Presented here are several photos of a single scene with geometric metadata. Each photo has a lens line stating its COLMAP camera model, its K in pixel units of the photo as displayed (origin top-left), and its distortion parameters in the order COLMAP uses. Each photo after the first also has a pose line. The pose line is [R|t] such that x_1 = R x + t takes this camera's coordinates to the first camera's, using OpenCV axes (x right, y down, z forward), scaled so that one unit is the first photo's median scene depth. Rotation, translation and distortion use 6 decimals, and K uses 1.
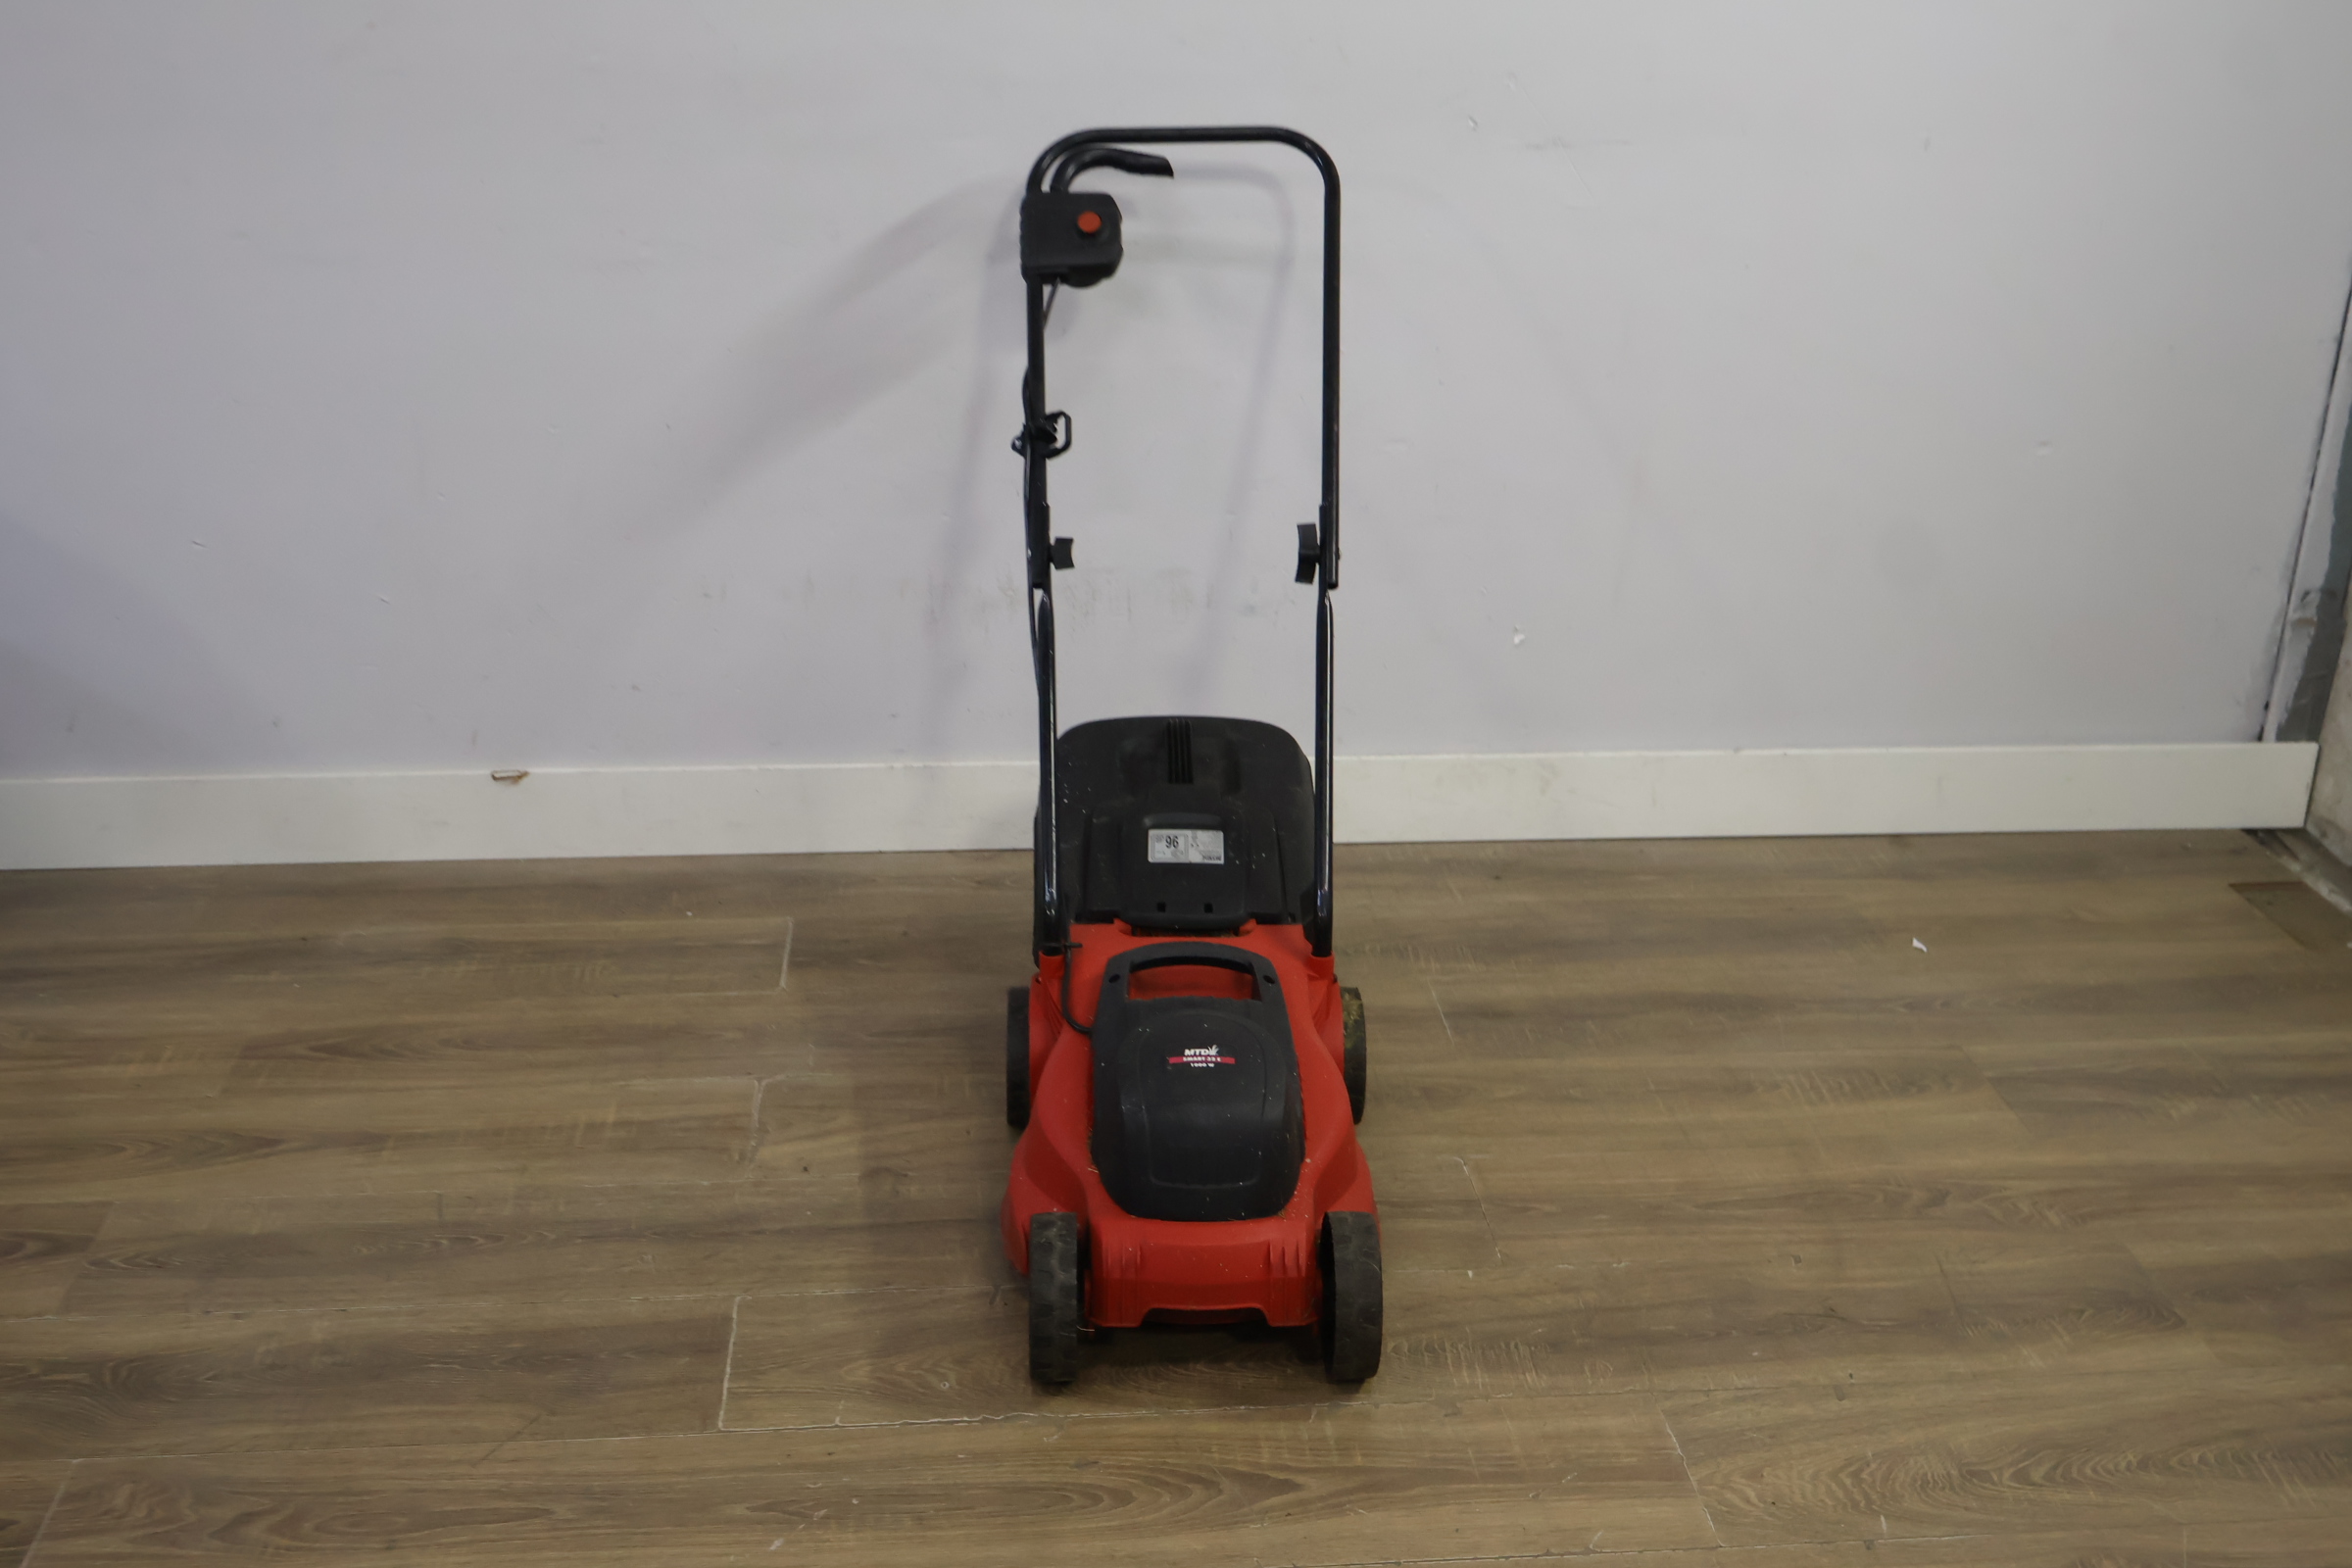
lens RADIAL K [[2427.6, 0, 1171.3], [0, 2427.6, 787.0], [0, 0, 1]] dist [-0.008938, 0.000000]
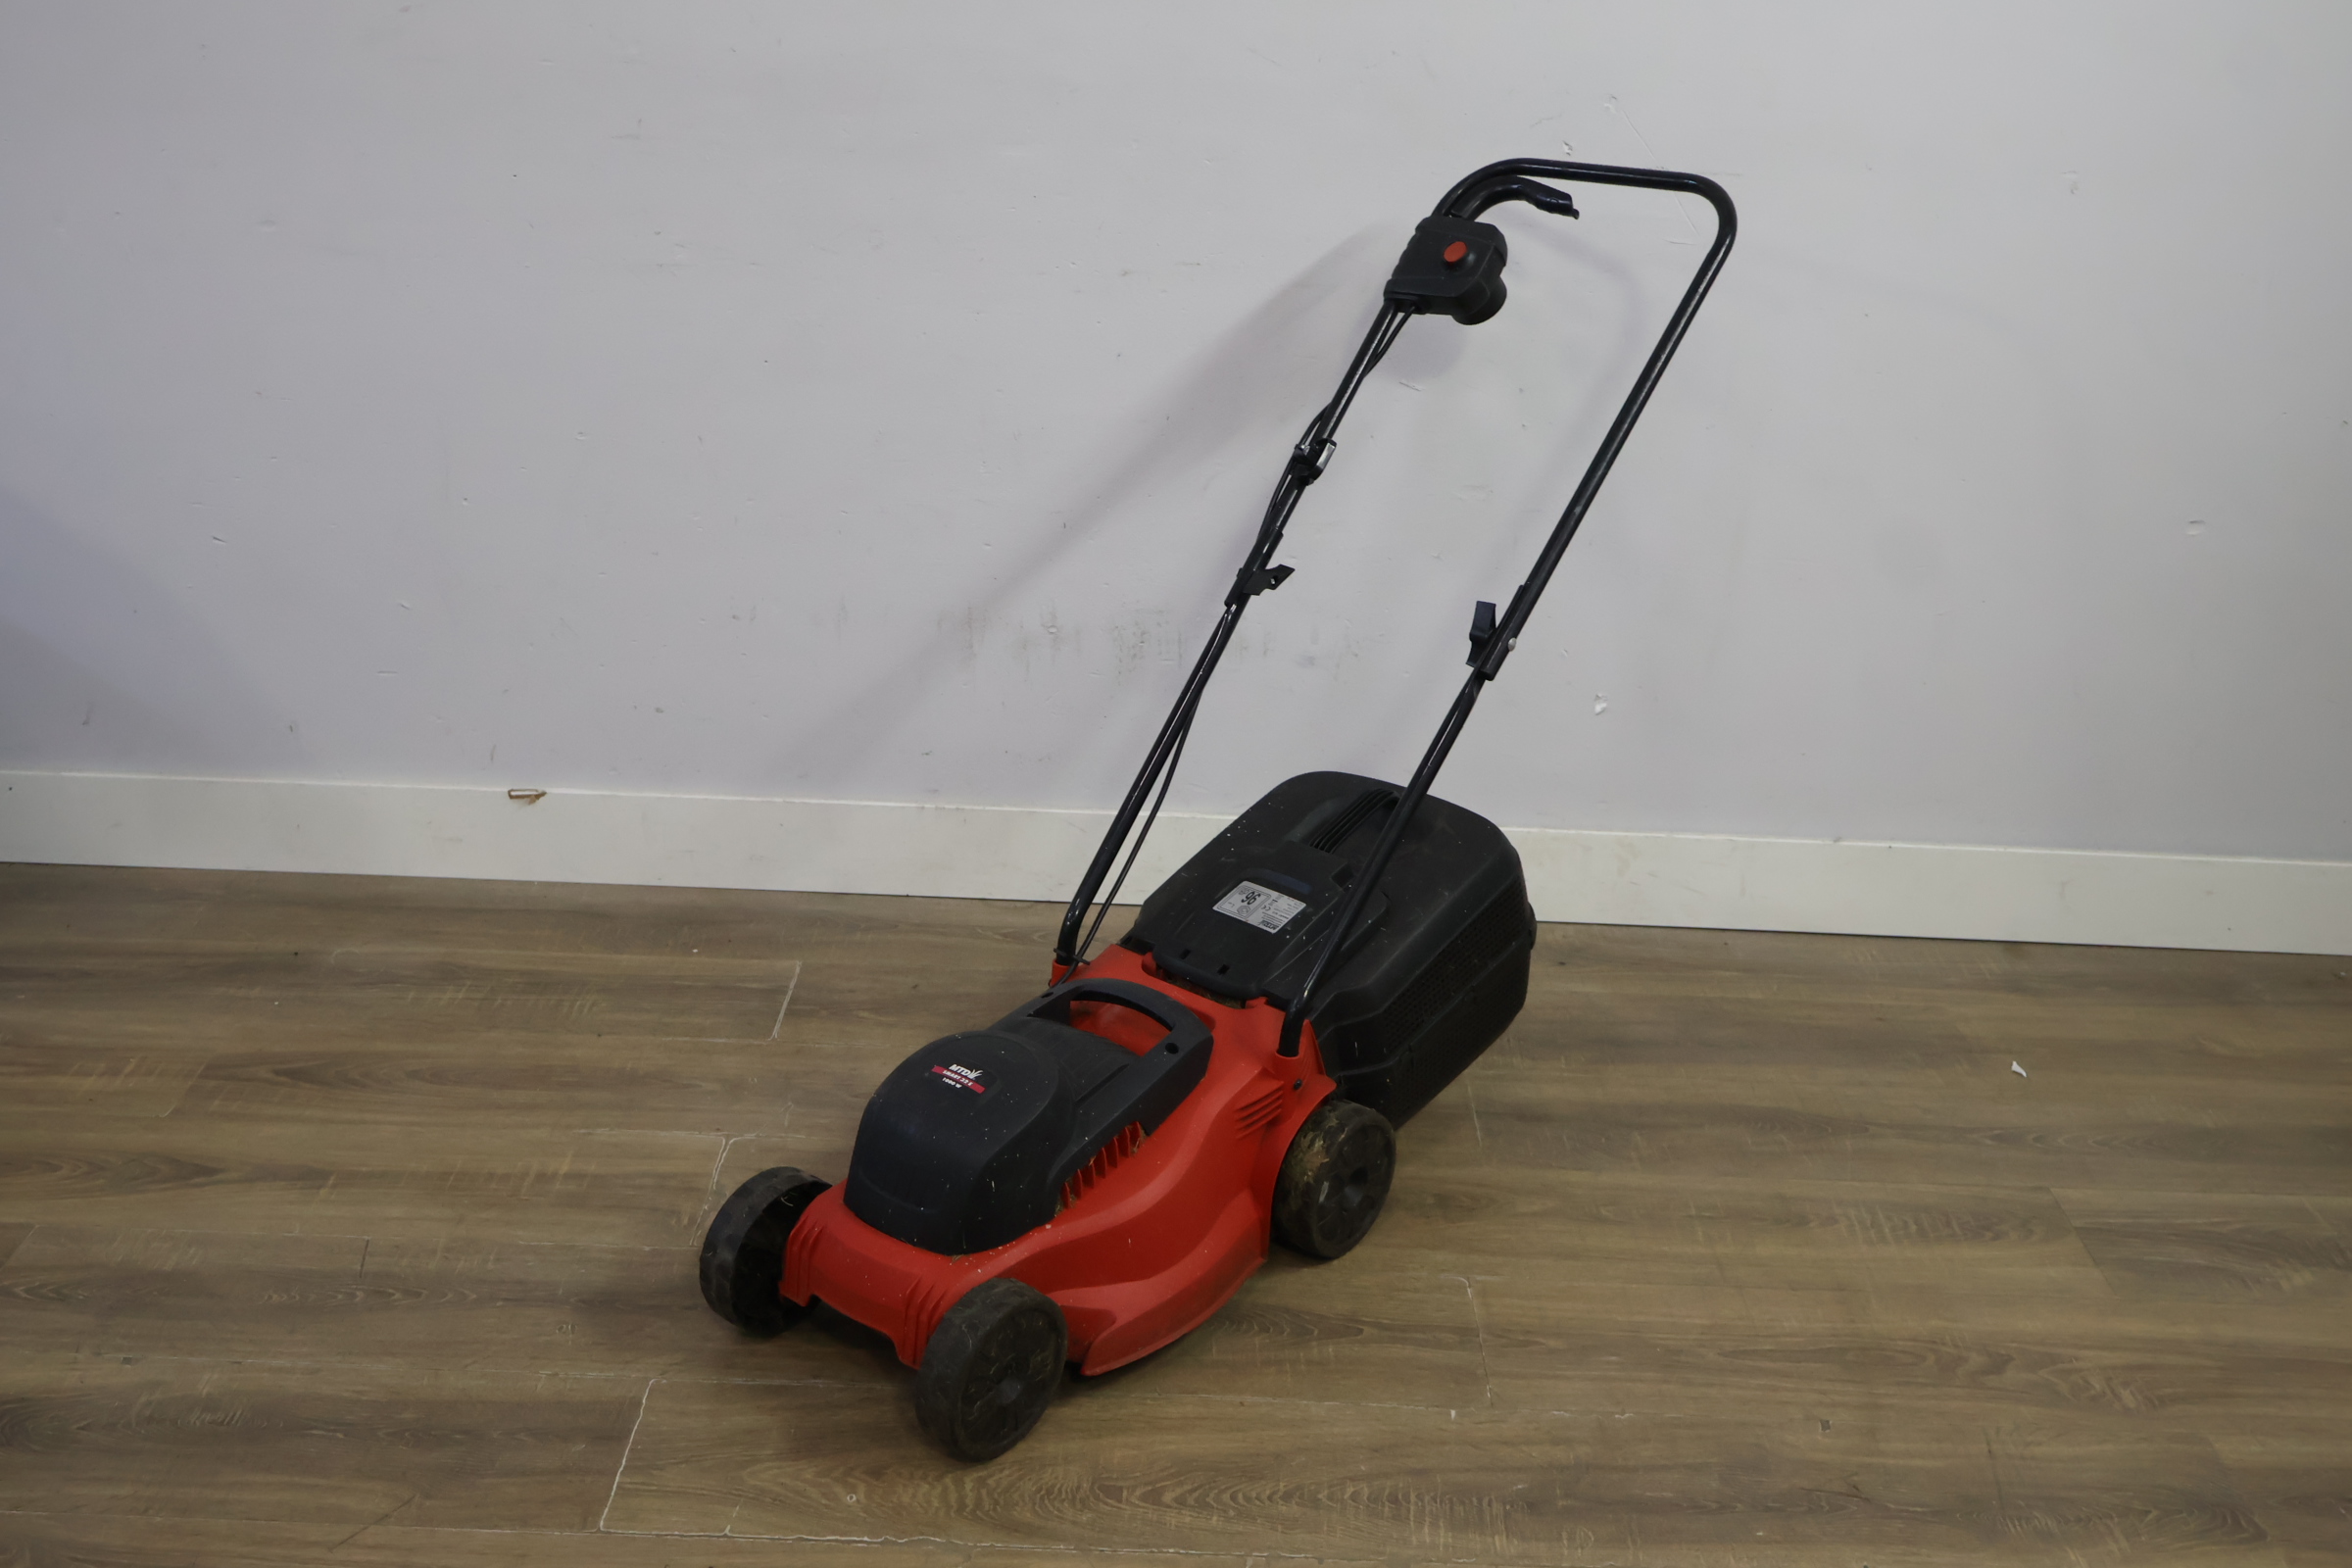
lens RADIAL K [[2427.6, 0, 1162.0], [0, 2427.6, 786.5], [0, 0, 1]] dist [-0.008938, 0.000000]
pose [[0.994723, 0.055565, -0.086247, 0.073369], [-0.056527, 0.998363, -0.008758, -0.016683], [0.085619, 0.013587, 0.996235, 0.081068]]
